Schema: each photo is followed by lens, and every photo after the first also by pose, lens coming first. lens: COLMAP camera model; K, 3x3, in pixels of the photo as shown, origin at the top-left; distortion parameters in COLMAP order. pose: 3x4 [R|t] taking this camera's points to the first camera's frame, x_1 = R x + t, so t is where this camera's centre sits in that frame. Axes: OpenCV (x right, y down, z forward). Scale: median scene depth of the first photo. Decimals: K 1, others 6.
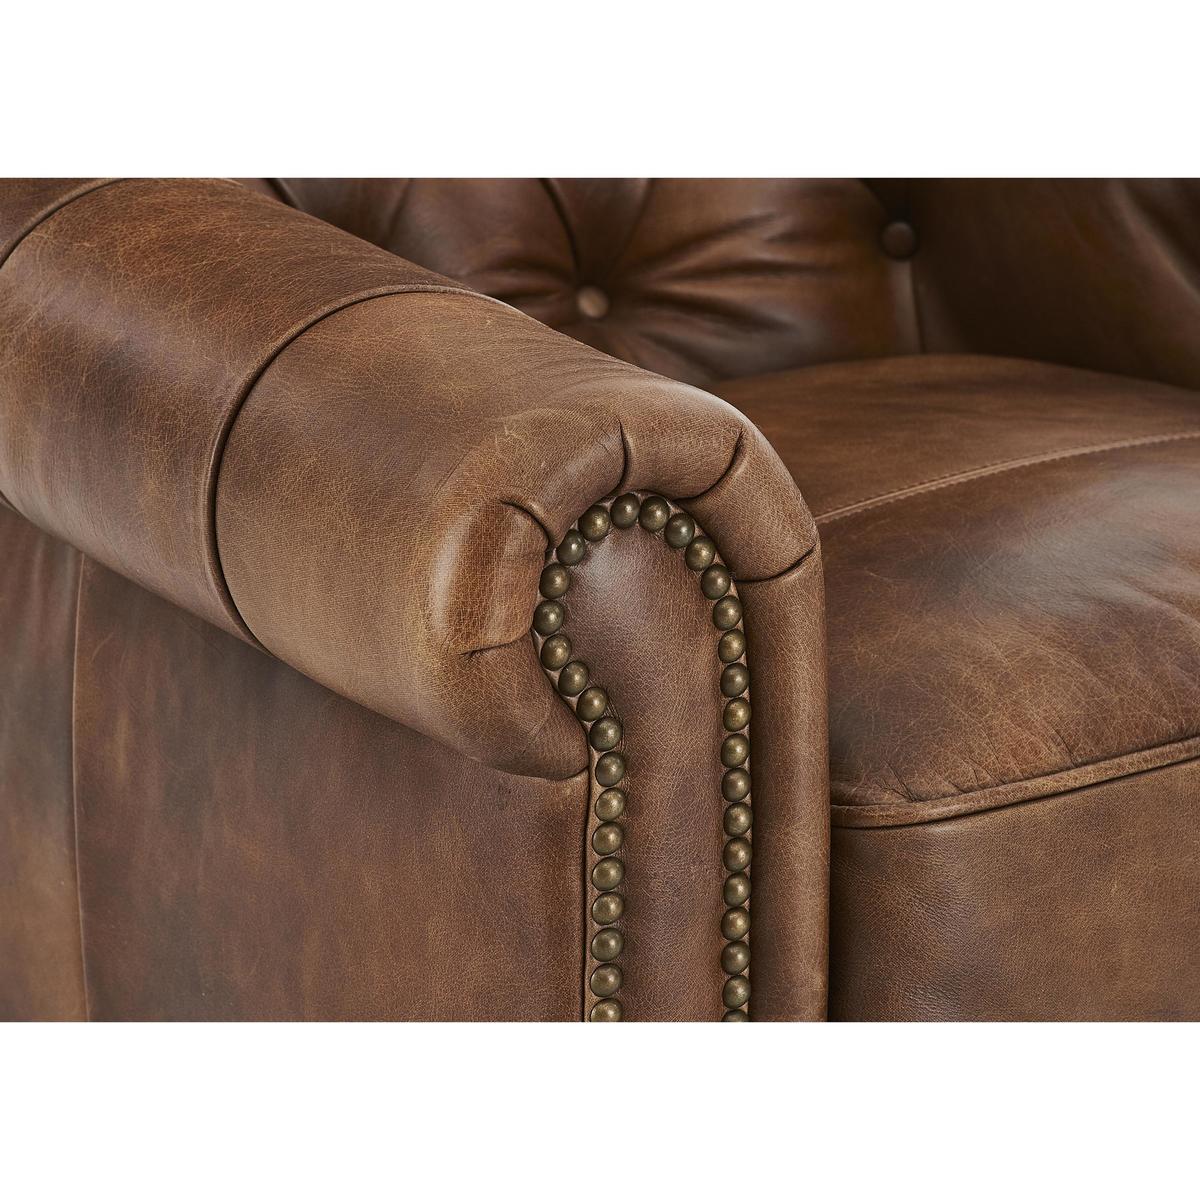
lens RADIAL K [[4672.1, 0, 600.0], [0, 4672.1, 600.0], [0, 0, 1]] dist [-0.082324, -0.983479]
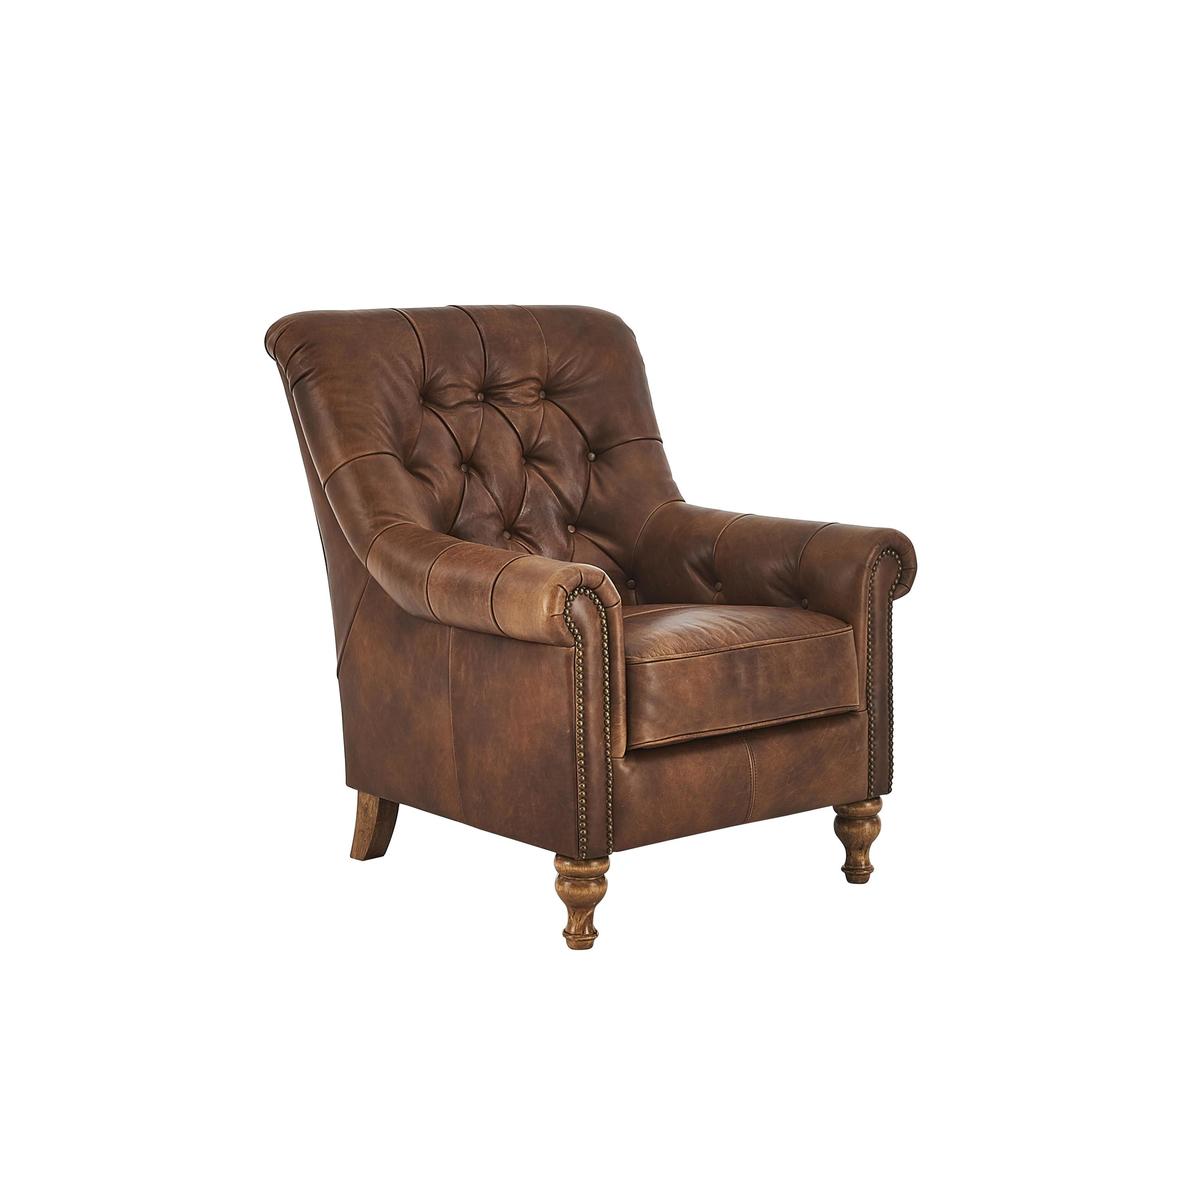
lens RADIAL K [[2116.8, 0, 600.0], [0, 2116.8, 600.0], [0, 0, 1]] dist [0.009125, 0.006603]
pose [[0.997754, -0.030100, 0.059838, -0.104474], [0.039676, 0.985343, -0.165907, 0.347721], [-0.053967, 0.167909, 0.984324, -1.136512]]
